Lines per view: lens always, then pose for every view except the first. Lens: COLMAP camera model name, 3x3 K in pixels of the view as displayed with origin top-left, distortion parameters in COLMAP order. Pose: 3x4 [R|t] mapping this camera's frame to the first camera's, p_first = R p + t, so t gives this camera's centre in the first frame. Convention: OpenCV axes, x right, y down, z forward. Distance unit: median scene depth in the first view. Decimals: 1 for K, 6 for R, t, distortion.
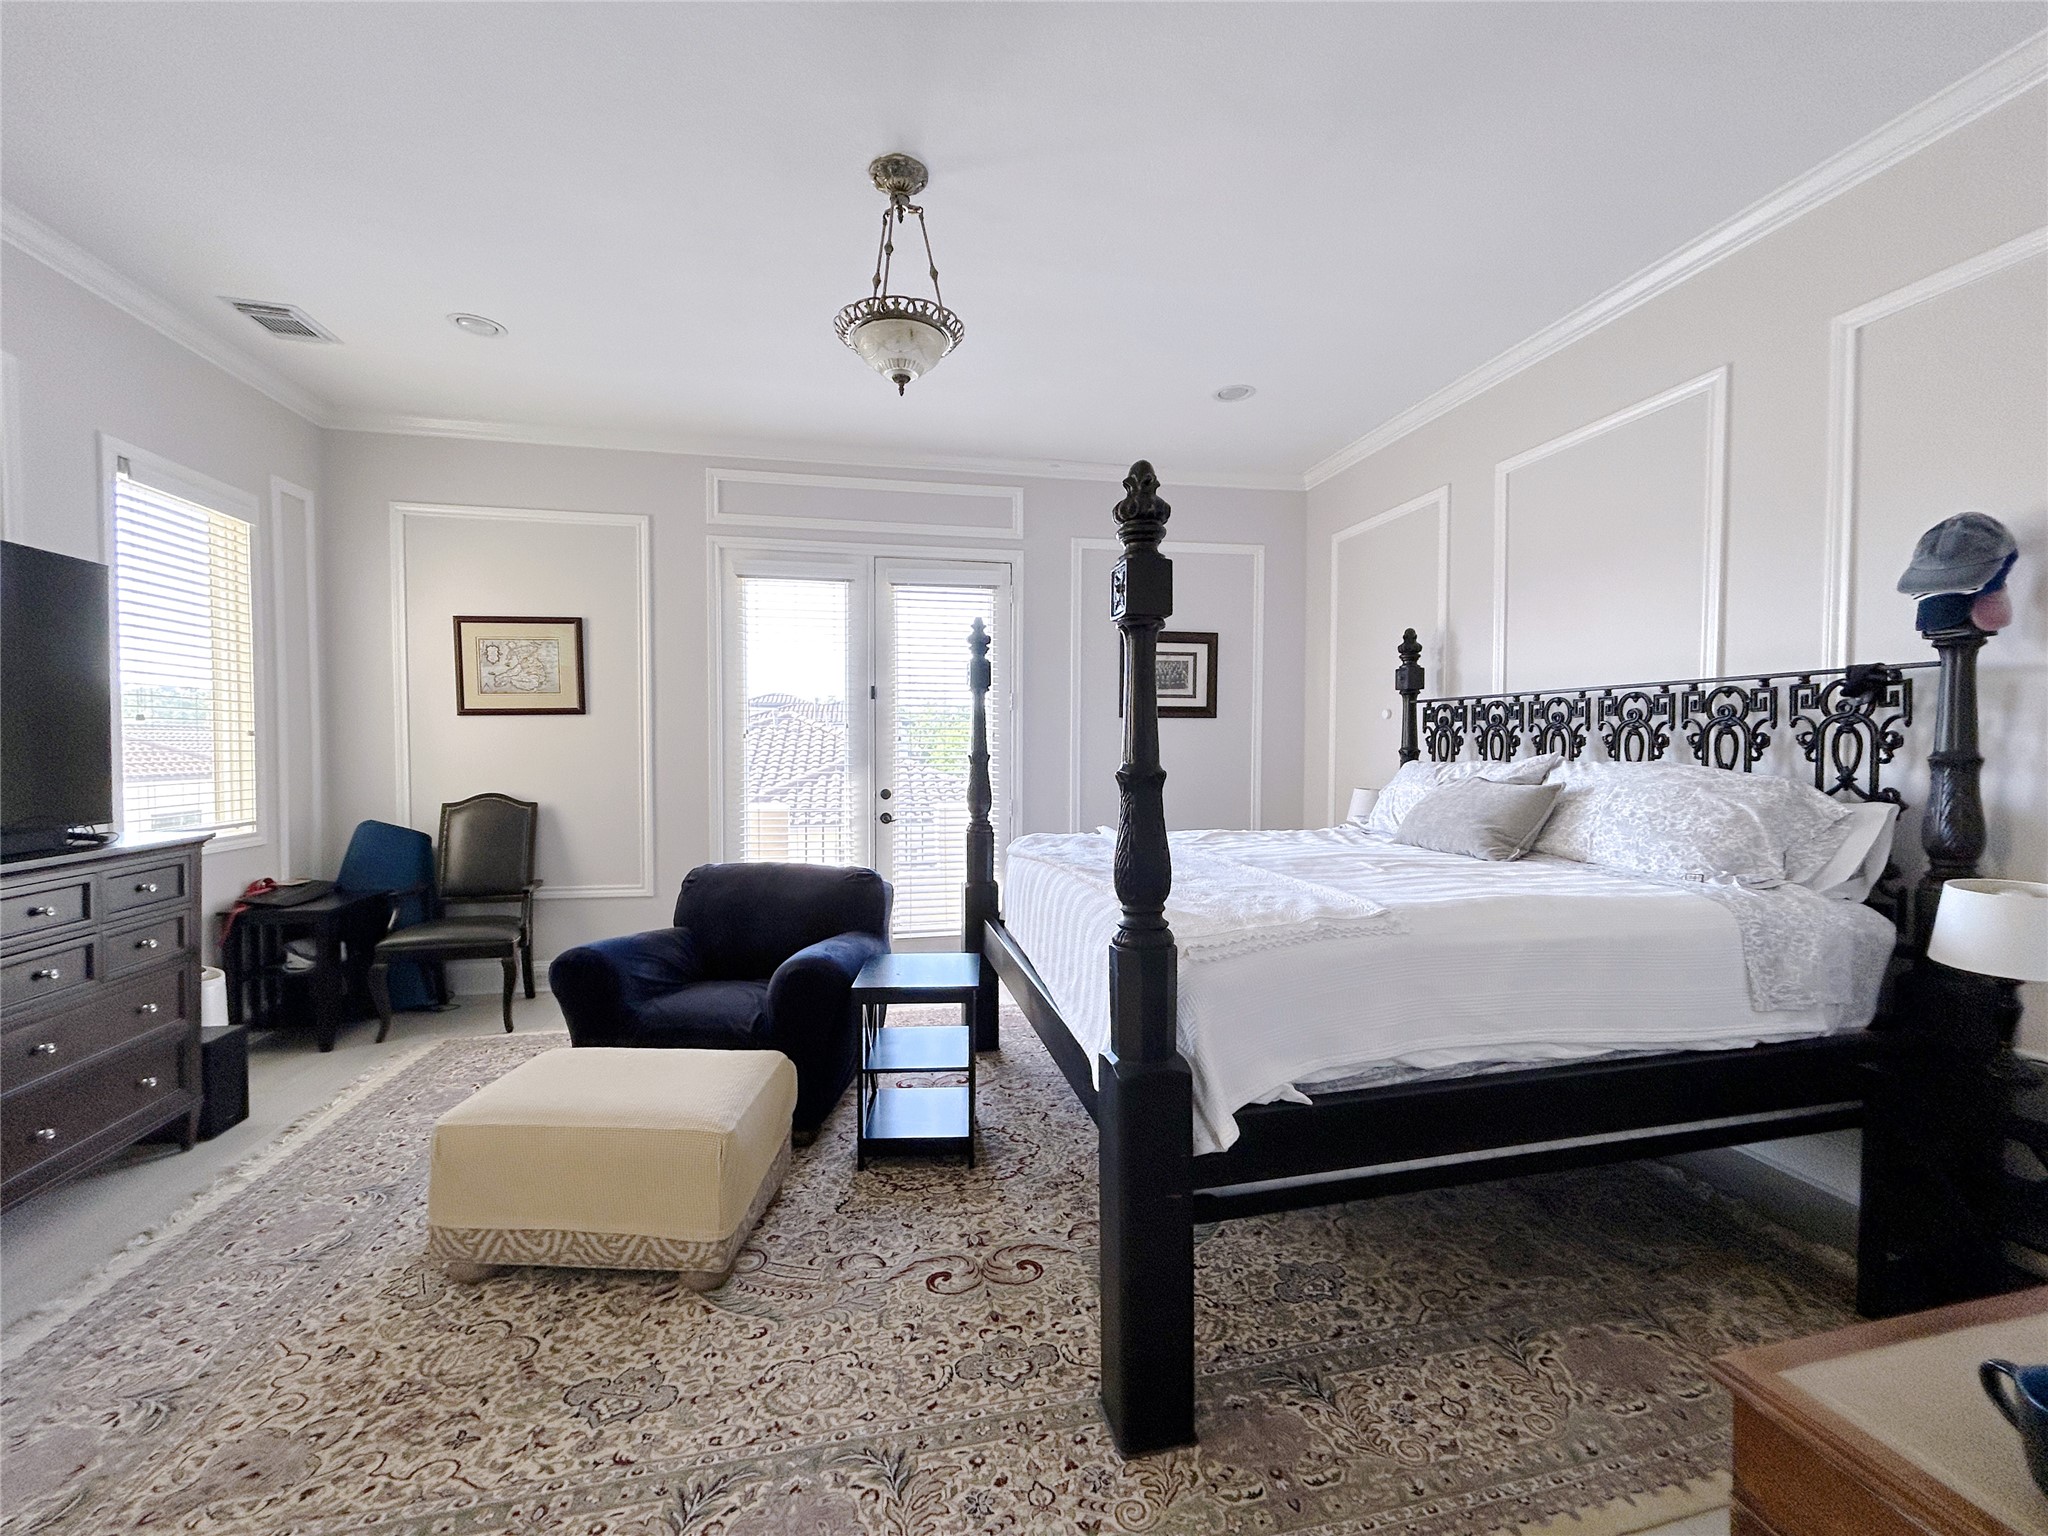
lens RADIAL K [[820.6, 0, 1026.3], [0, 820.6, 764.2], [0, 0, 1]] dist [-0.002323, 0.000493]
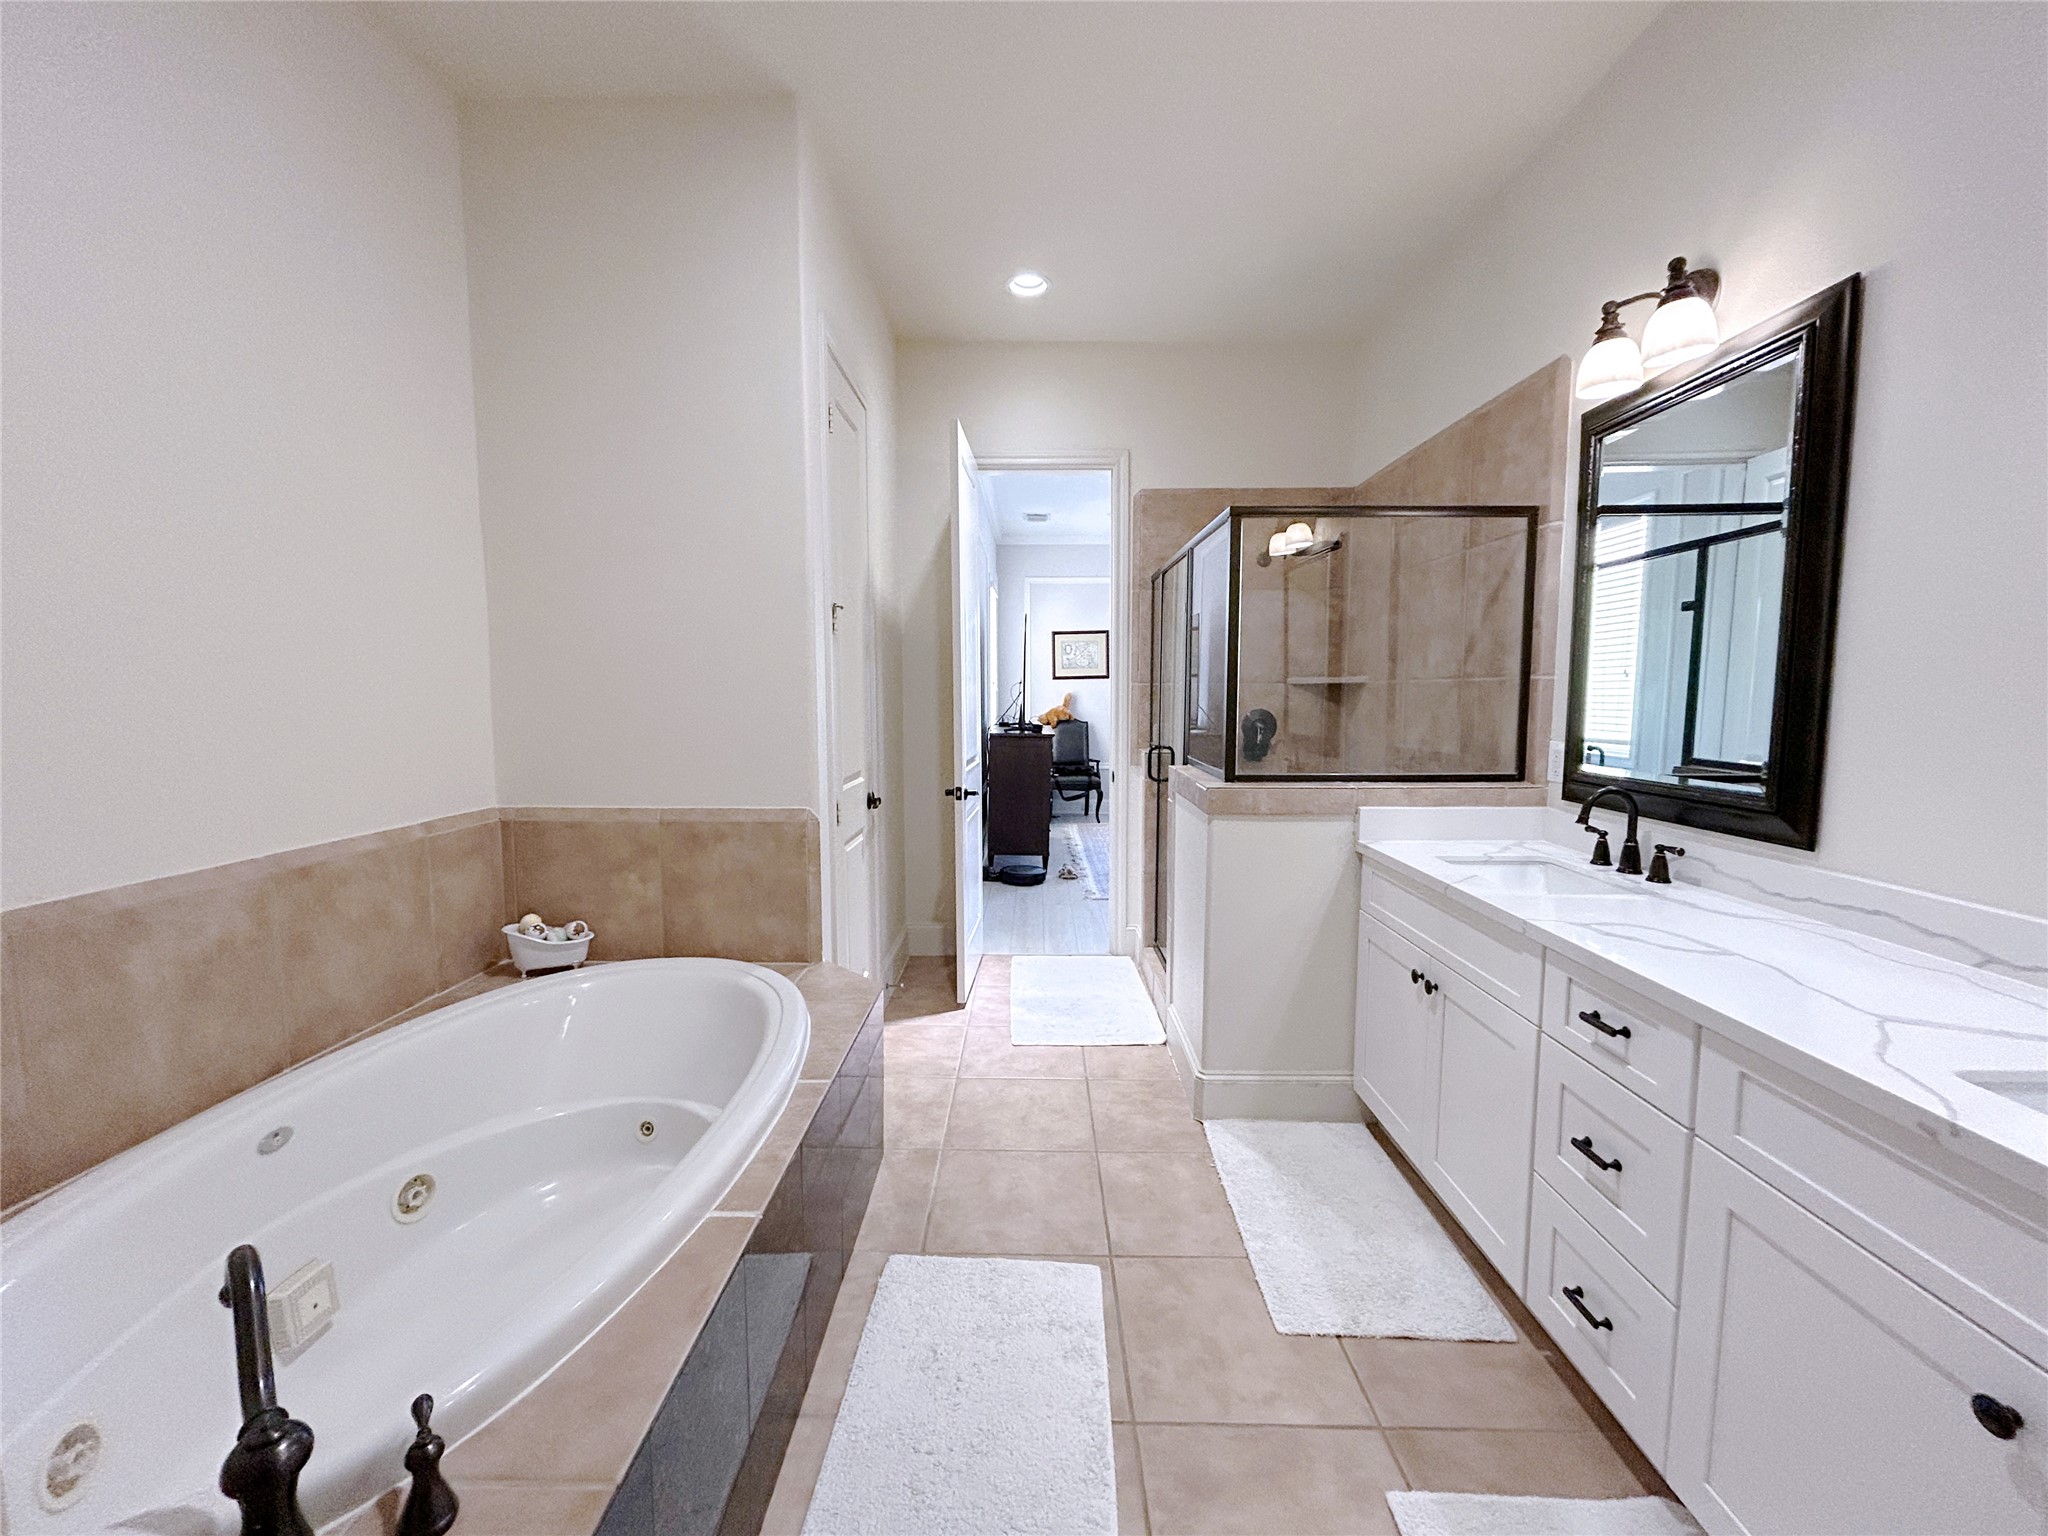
lens RADIAL K [[820.6, 0, 1020.8], [0, 820.6, 767.1], [0, 0, 1]] dist [-0.002323, 0.000493]
pose [[0.972173, 0.014429, -0.233821, -0.279107], [0.000925, 0.997857, 0.065424, 0.026707], [0.234264, -0.063820, 0.970076, -1.046000]]
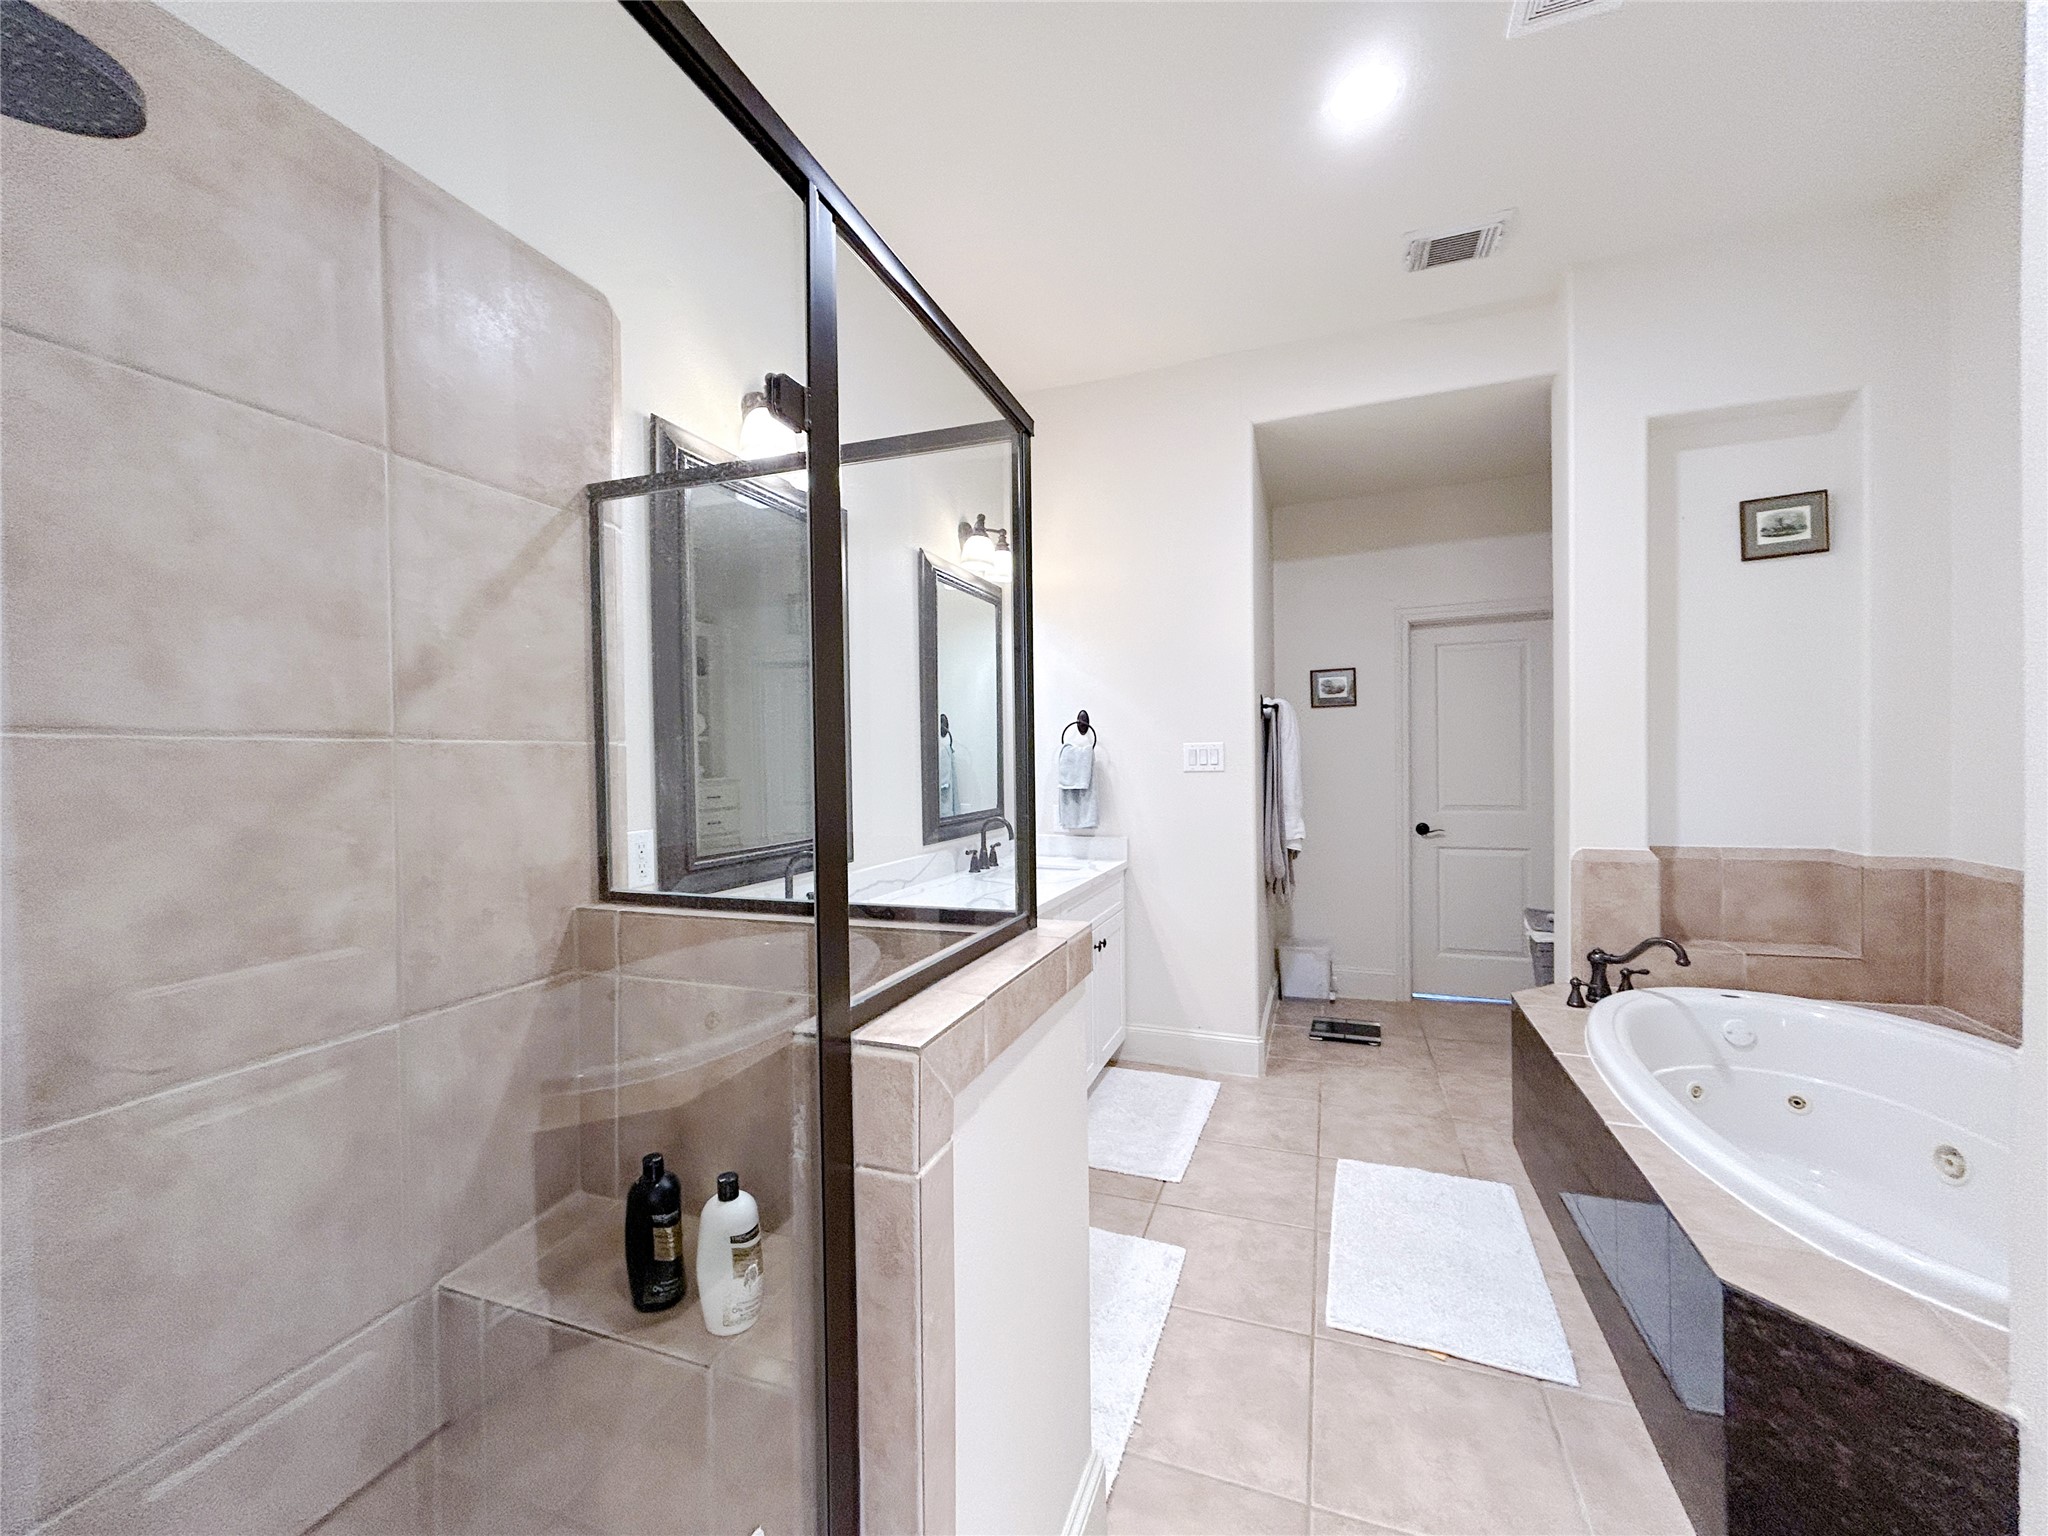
lens RADIAL K [[820.6, 0, 1031.2], [0, 820.6, 768.8], [0, 0, 1]] dist [-0.002323, 0.000493]
pose [[-0.843110, 0.004661, 0.537721, -0.439357], [0.027426, 0.999034, 0.034344, 0.006453], [-0.537041, 0.043703, -0.842423, -0.192875]]
